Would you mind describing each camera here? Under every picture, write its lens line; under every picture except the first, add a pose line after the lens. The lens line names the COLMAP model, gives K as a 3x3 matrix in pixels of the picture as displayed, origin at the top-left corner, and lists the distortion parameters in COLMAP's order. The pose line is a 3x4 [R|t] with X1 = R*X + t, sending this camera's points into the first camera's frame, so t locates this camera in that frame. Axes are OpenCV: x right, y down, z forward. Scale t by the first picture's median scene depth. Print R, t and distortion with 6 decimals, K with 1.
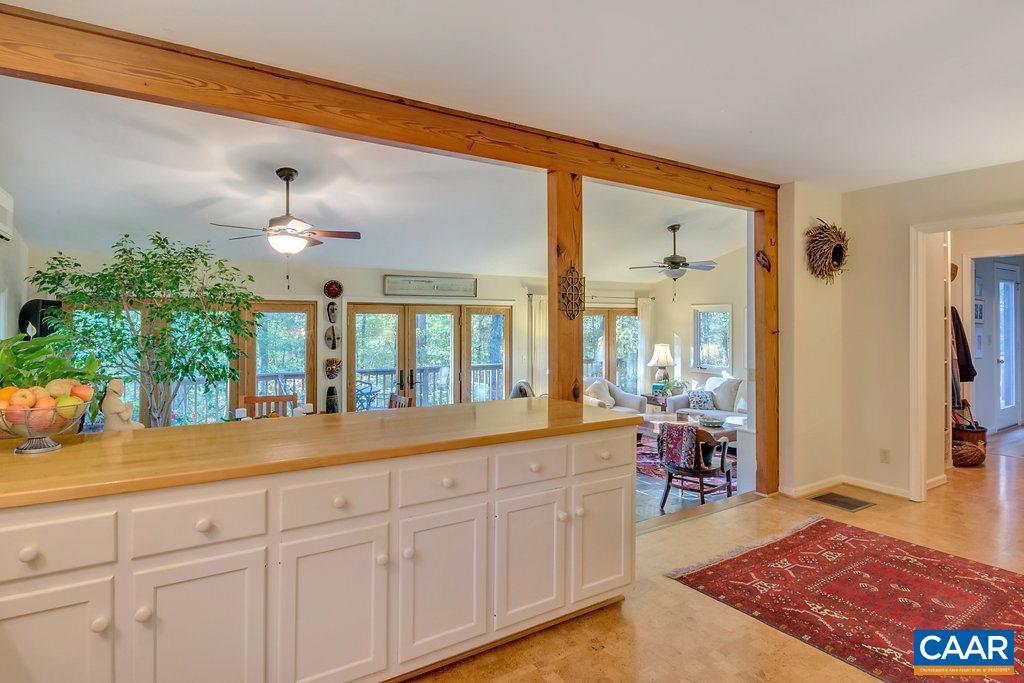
lens RADIAL K [[540.8, 0, 514.3], [0, 540.8, 318.7], [0, 0, 1]] dist [-0.001612, -0.001389]
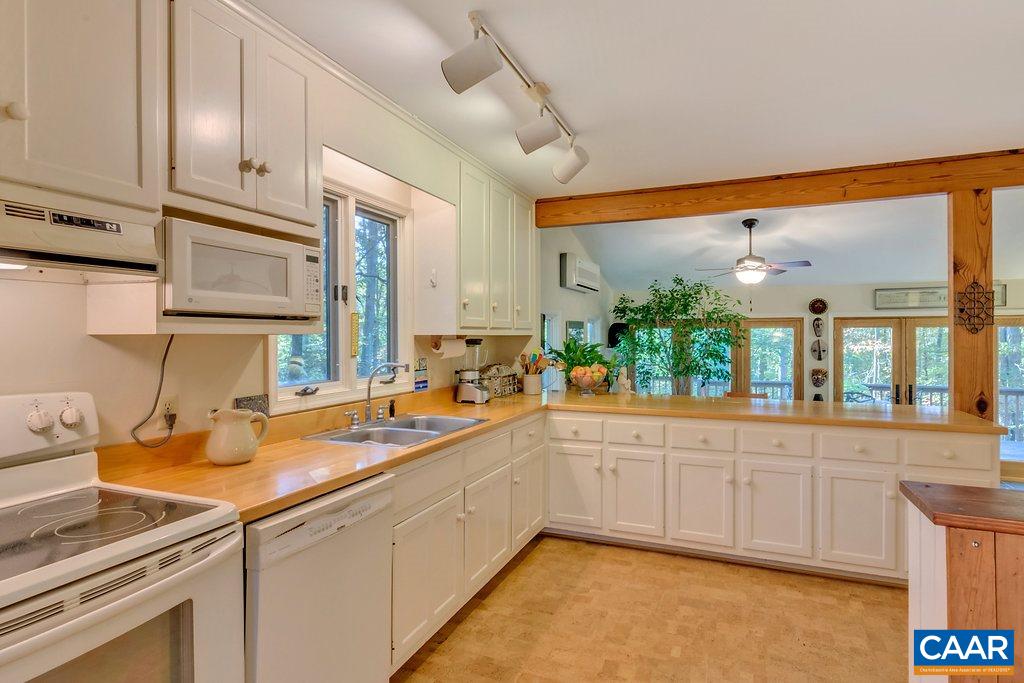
lens RADIAL K [[544.9, 0, 512.0], [0, 544.9, 341.5], [0, 0, 1]] dist [0.000196, 0.000226]
pose [[0.563248, 0.005493, -0.826270, 0.324322], [0.008726, 0.999883, 0.012596, -0.002671], [0.826242, -0.014305, 0.563134, -0.208627]]
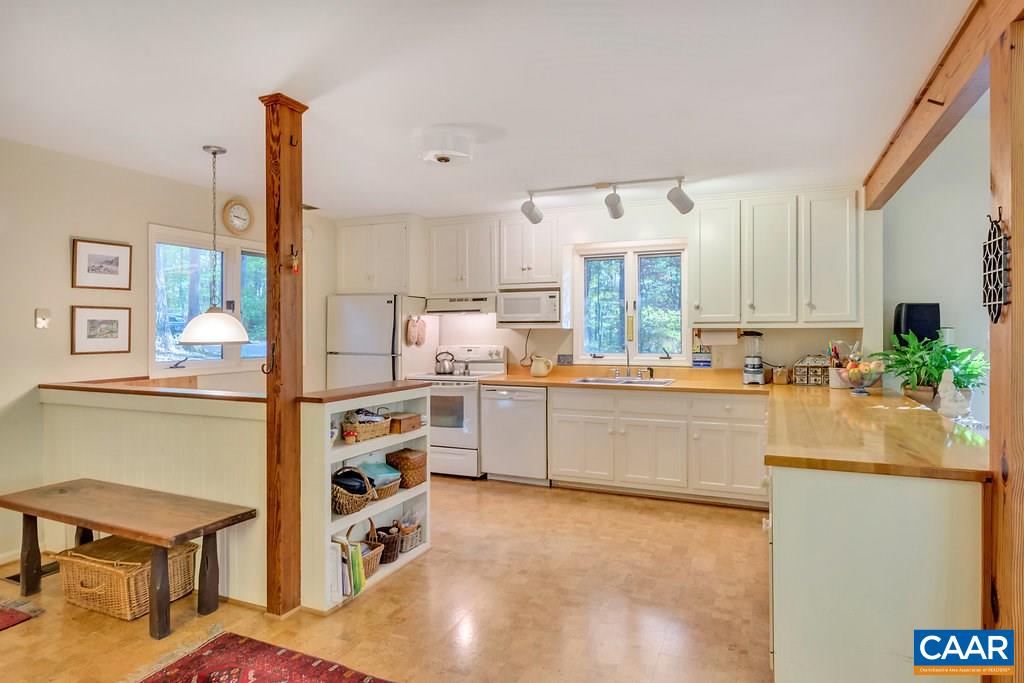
lens RADIAL K [[594.3, 0, 510.4], [0, 594.3, 322.5], [0, 0, 1]] dist [0.000526, 0.000458]
pose [[-0.842483, -0.004156, -0.538707, 0.558320], [0.004482, 0.999882, -0.014723, 0.001080], [0.538704, -0.014818, -0.842365, 0.828721]]
